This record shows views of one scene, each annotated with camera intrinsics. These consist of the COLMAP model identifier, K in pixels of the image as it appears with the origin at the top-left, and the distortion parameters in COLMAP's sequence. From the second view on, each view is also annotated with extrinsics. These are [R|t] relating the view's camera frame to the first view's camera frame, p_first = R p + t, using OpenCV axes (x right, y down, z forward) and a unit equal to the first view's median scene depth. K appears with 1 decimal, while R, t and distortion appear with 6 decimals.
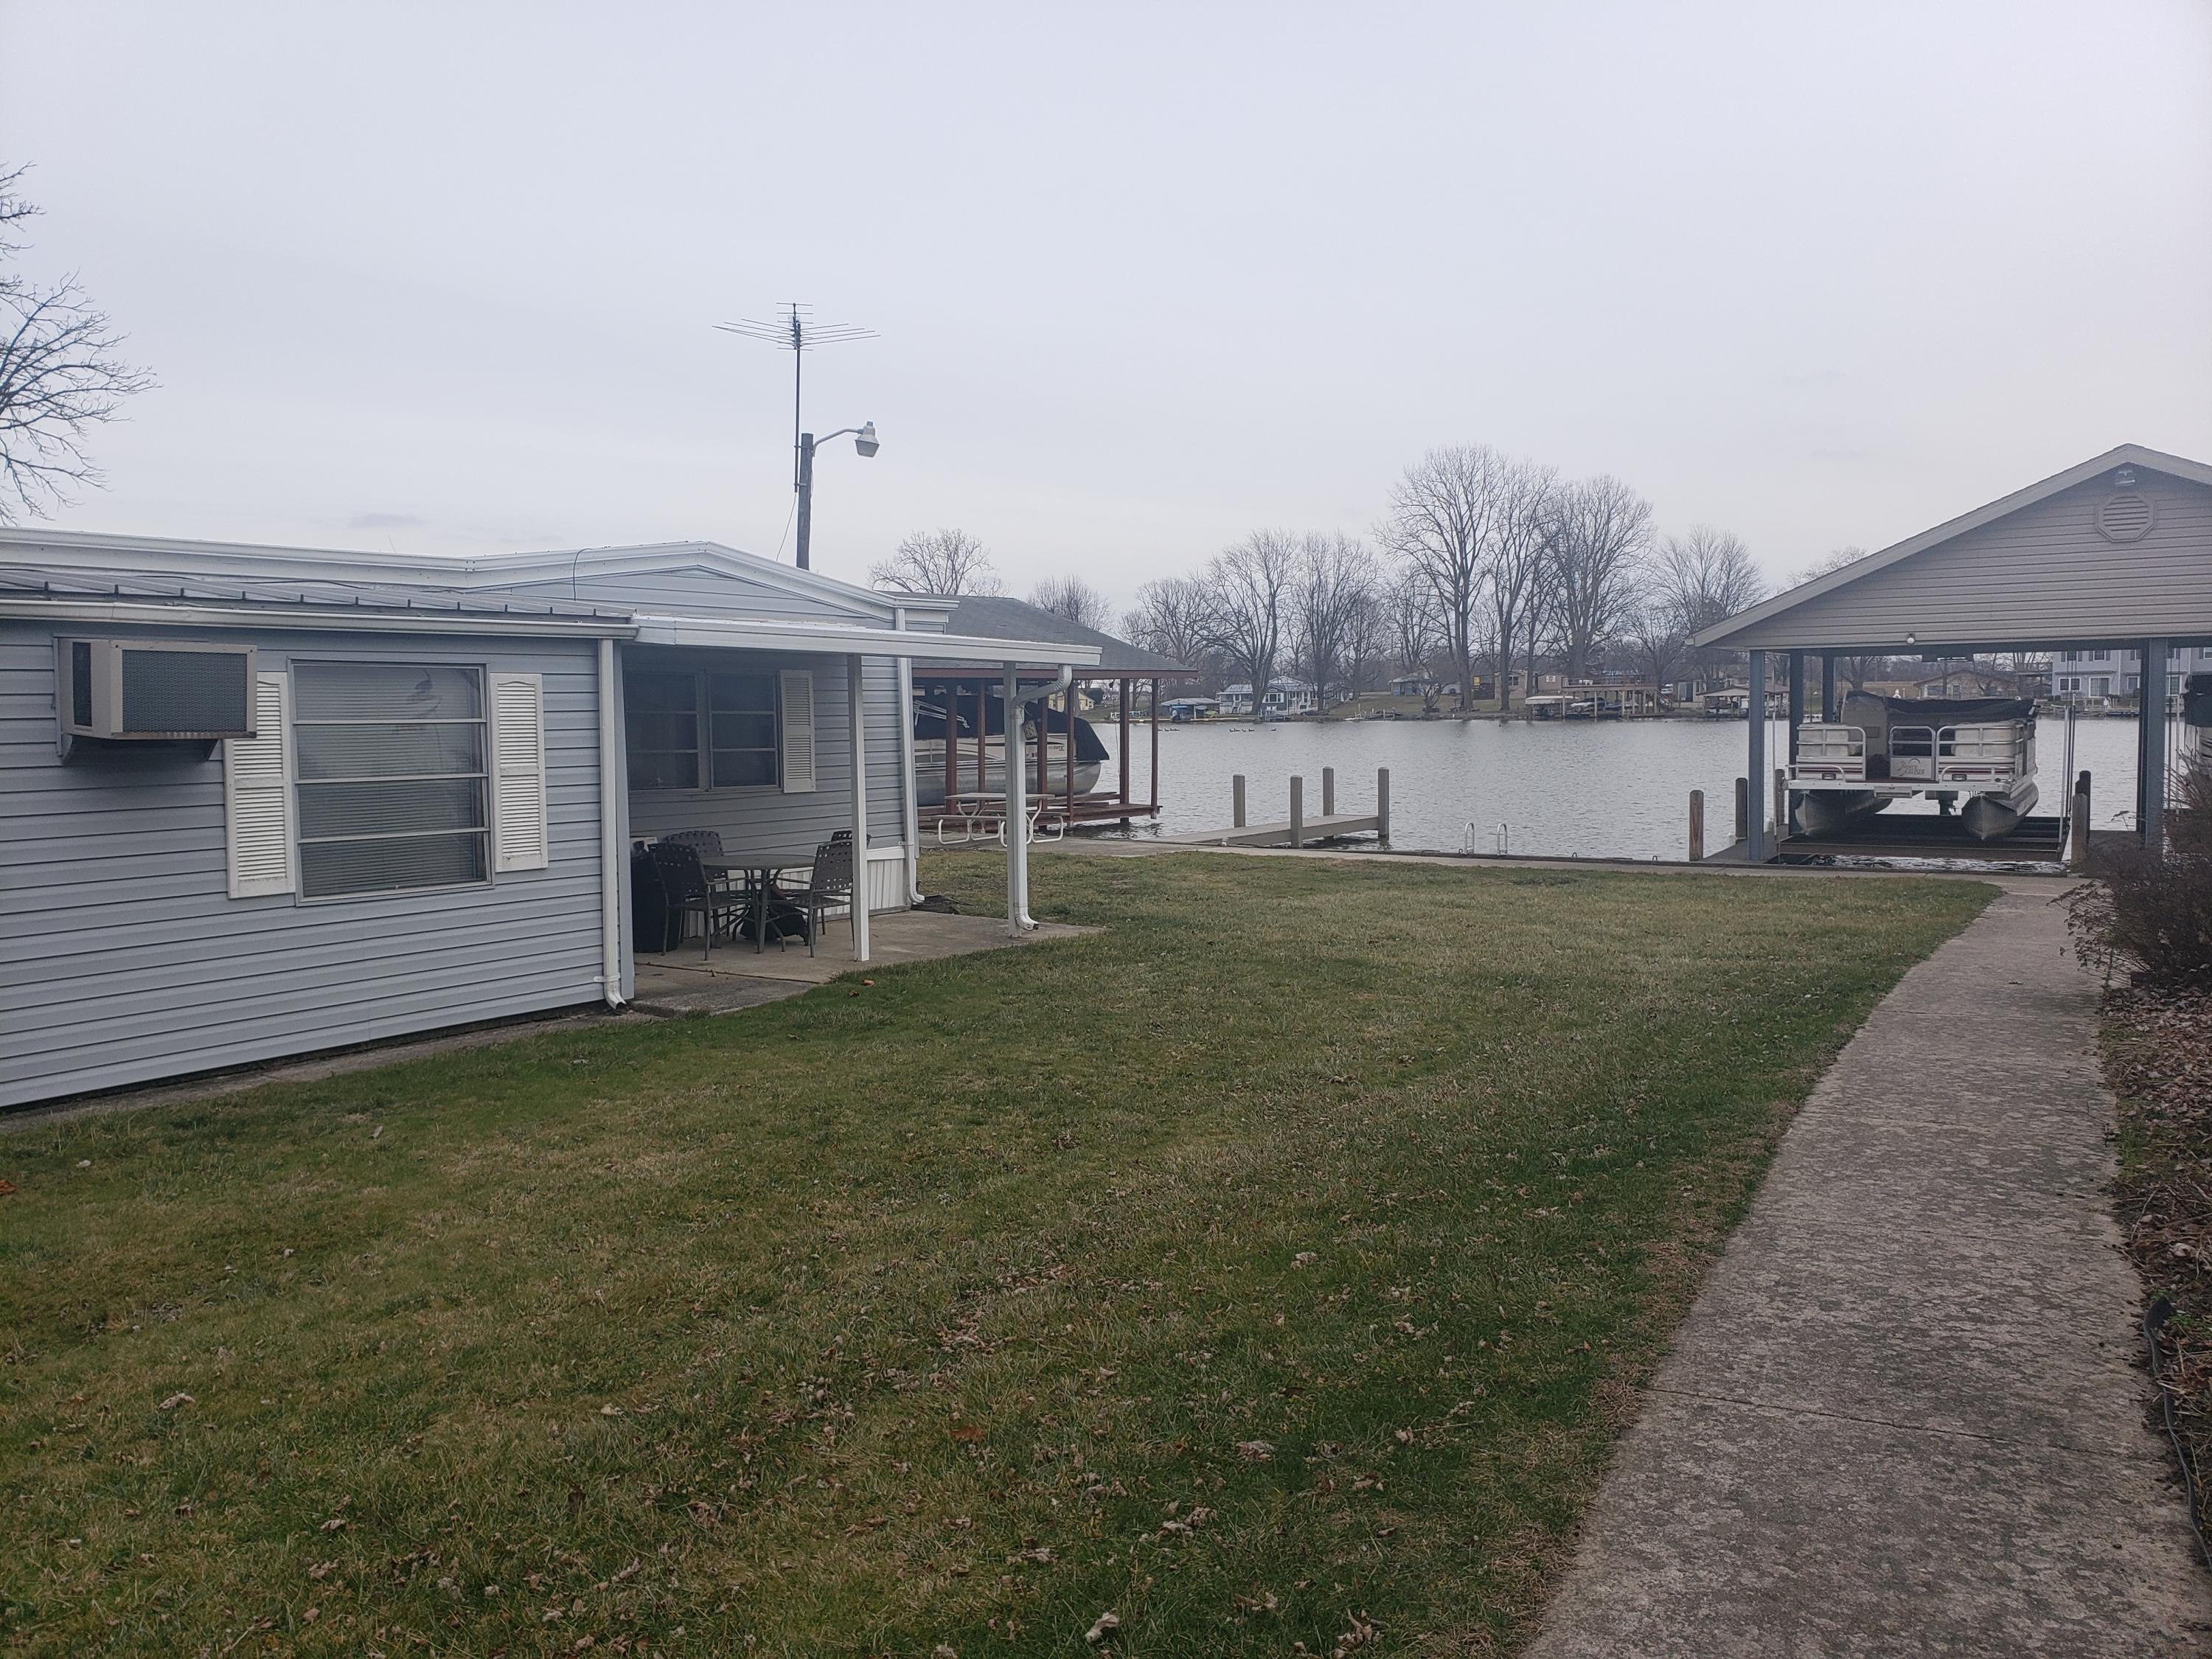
lens RADIAL K [[1665.7, 0, 1106.0], [0, 1665.7, 829.5], [0, 0, 1]] dist [0.139299, -0.193587]
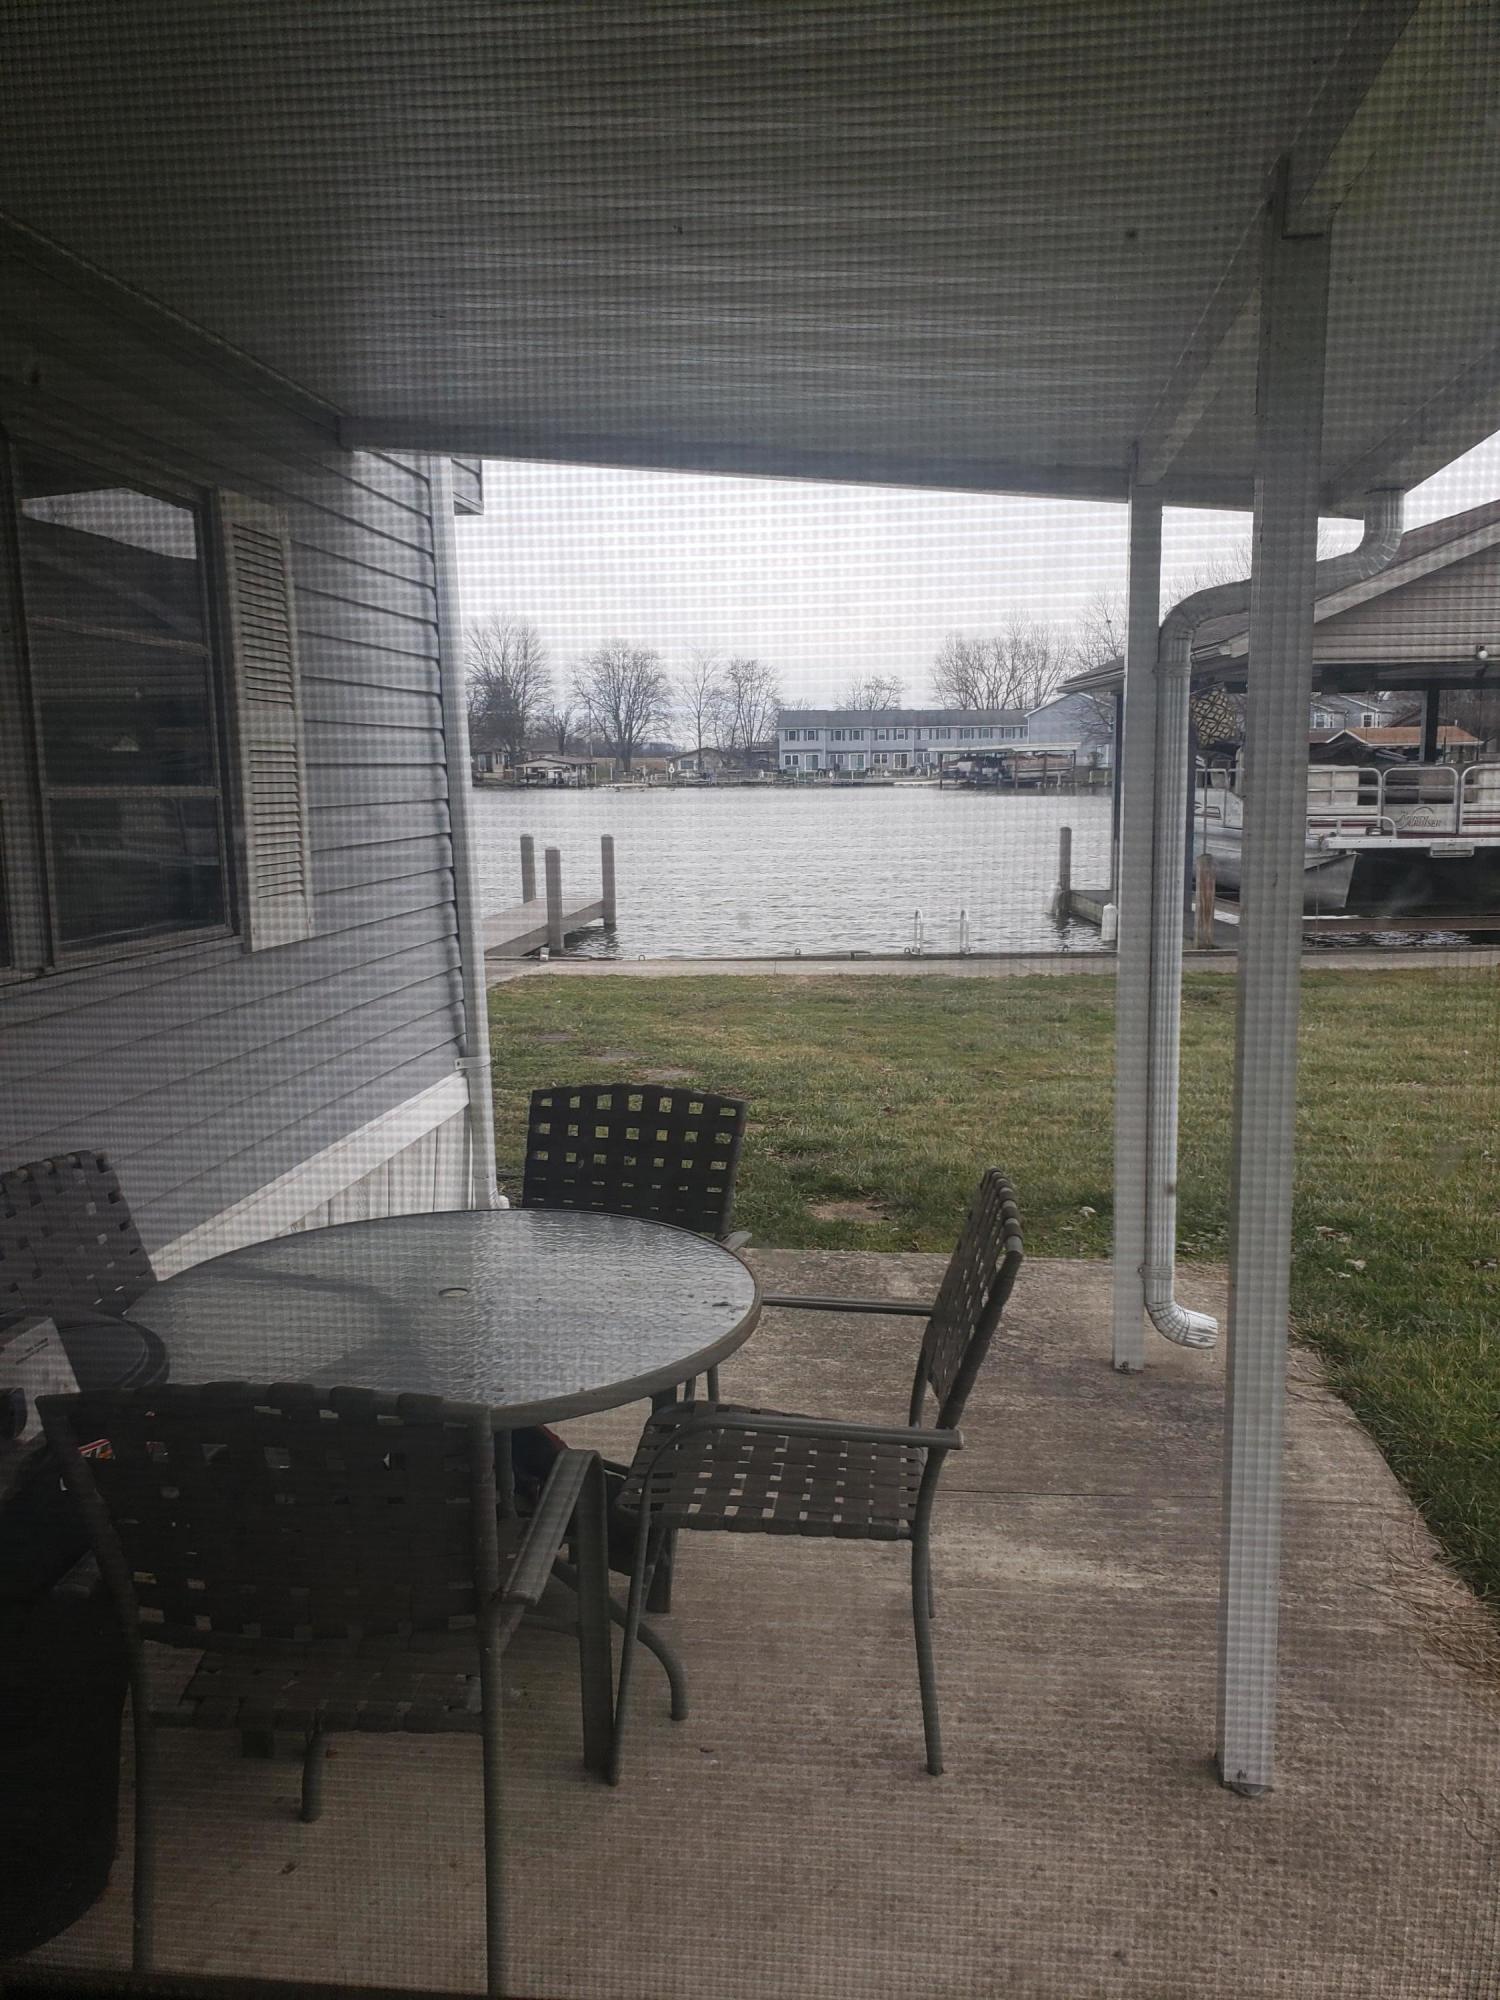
lens RADIAL K [[1506.1, 0, 750.0], [0, 1506.1, 1000.0], [0, 0, 1]] dist [0.139299, -0.193587]
pose [[0.859800, -0.074405, 0.505181, -0.281928], [0.038064, 0.995914, 0.081898, -0.035890], [-0.509211, -0.051187, 0.859118, 0.846979]]
